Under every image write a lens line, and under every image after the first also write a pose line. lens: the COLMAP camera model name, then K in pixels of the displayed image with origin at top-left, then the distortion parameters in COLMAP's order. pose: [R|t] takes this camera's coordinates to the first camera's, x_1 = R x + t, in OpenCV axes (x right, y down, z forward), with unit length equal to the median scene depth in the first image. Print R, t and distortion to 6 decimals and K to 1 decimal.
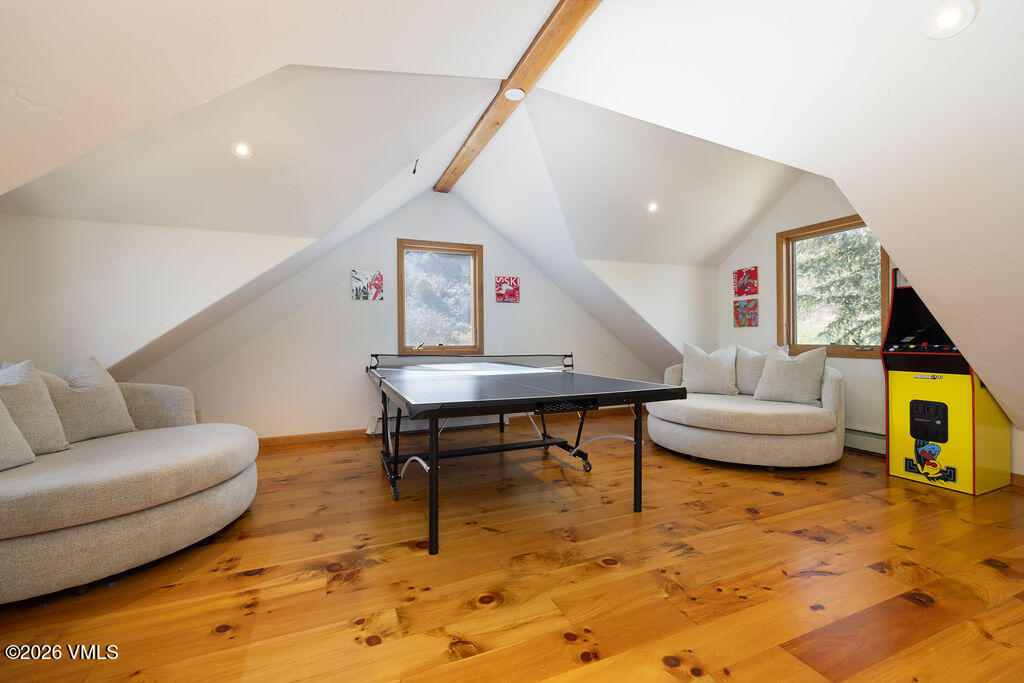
lens RADIAL K [[431.3, 0, 509.2], [0, 431.3, 341.5], [0, 0, 1]] dist [0.002299, 0.000107]
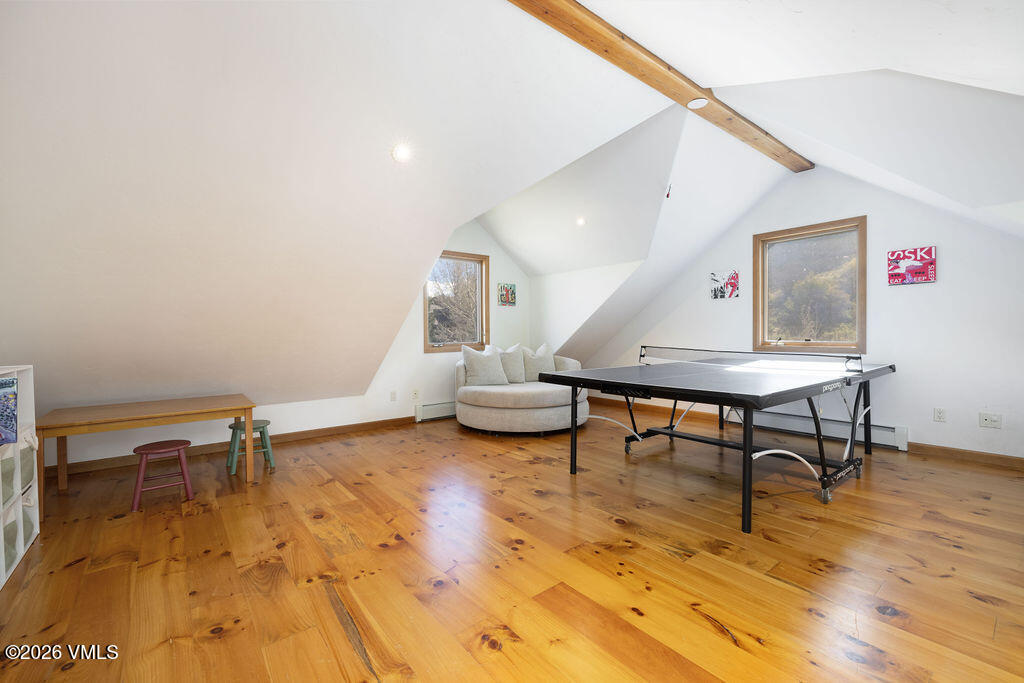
lens RADIAL K [[431.3, 0, 505.3], [0, 431.3, 337.0], [0, 0, 1]] dist [0.002299, 0.000107]
pose [[0.264567, 0.012992, -0.964280, 0.850771], [-0.003270, 0.999916, 0.012575, -0.013101], [0.964362, -0.000174, 0.264588, 0.241141]]
